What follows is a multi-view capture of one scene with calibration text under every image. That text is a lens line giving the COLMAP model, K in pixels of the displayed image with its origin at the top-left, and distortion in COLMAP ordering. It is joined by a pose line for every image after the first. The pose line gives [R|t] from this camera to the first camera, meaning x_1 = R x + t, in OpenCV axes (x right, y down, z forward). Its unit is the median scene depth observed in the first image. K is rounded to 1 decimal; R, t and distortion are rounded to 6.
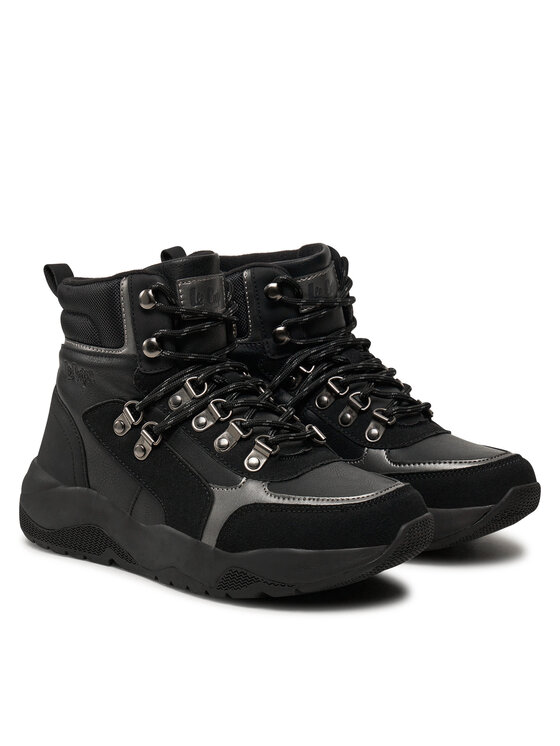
lens RADIAL K [[2192.7, 0, 280.0], [0, 2192.7, 373.0], [0, 0, 1]] dist [0.030608, 0.039386]
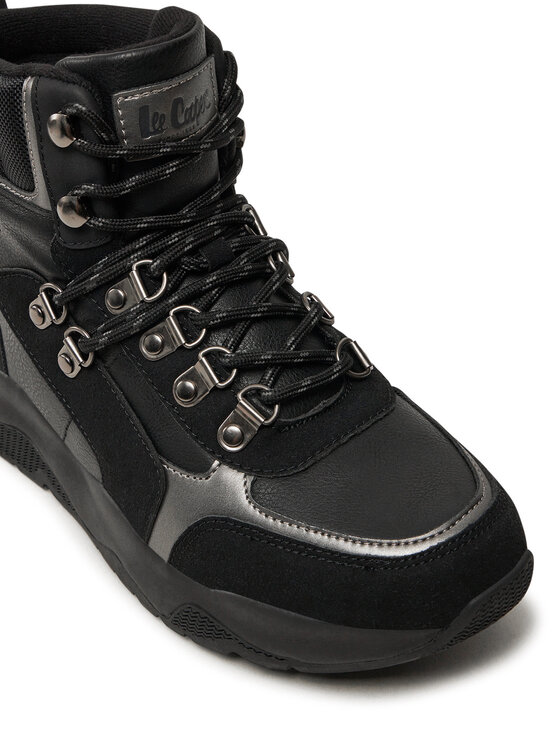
lens RADIAL K [[1601.9, 0, 280.0], [0, 1601.9, 373.0], [0, 0, 1]] dist [-0.041928, 0.031212]
pose [[0.989032, 0.069004, -0.130590, 0.053754], [-0.008086, 0.908129, 0.418612, -0.149839], [0.147478, -0.412965, 0.898727, 0.611135]]
